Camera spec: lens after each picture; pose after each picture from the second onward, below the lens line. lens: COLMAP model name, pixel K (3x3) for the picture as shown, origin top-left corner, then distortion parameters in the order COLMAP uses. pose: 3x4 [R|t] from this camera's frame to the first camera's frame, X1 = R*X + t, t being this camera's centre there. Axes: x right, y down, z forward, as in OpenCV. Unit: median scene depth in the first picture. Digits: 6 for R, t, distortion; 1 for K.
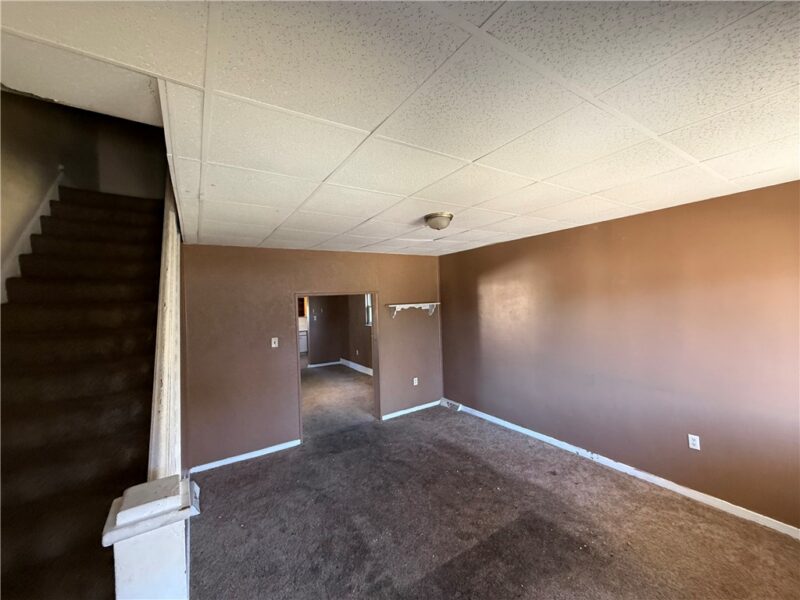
lens RADIAL K [[319.5, 0, 396.5], [0, 319.5, 297.5], [0, 0, 1]] dist [-0.001398, -0.000203]
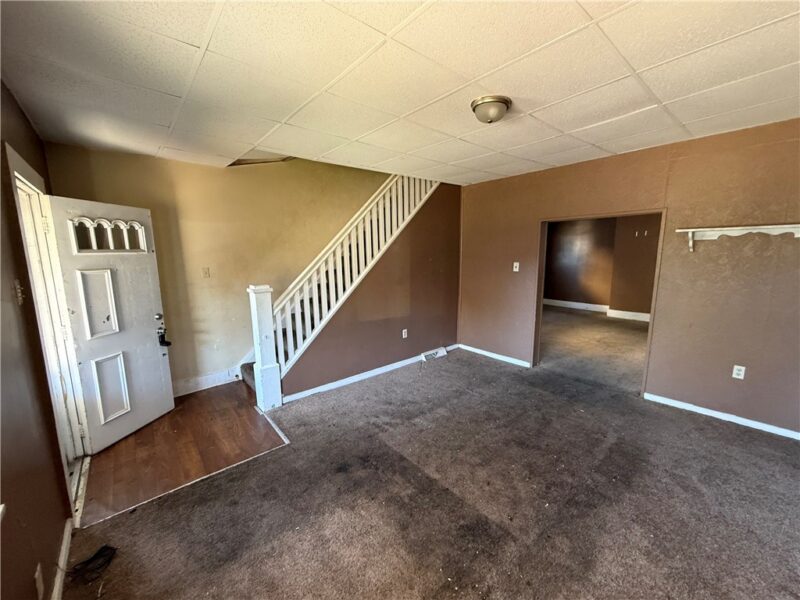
lens RADIAL K [[319.5, 0, 396.5], [0, 319.5, 297.5], [0, 0, 1]] dist [-0.001398, -0.000203]
pose [[0.133407, 0.187143, -0.973232, 0.696255], [0.019543, 0.981322, 0.191377, 0.031803], [0.990869, -0.044551, 0.127258, 0.512204]]
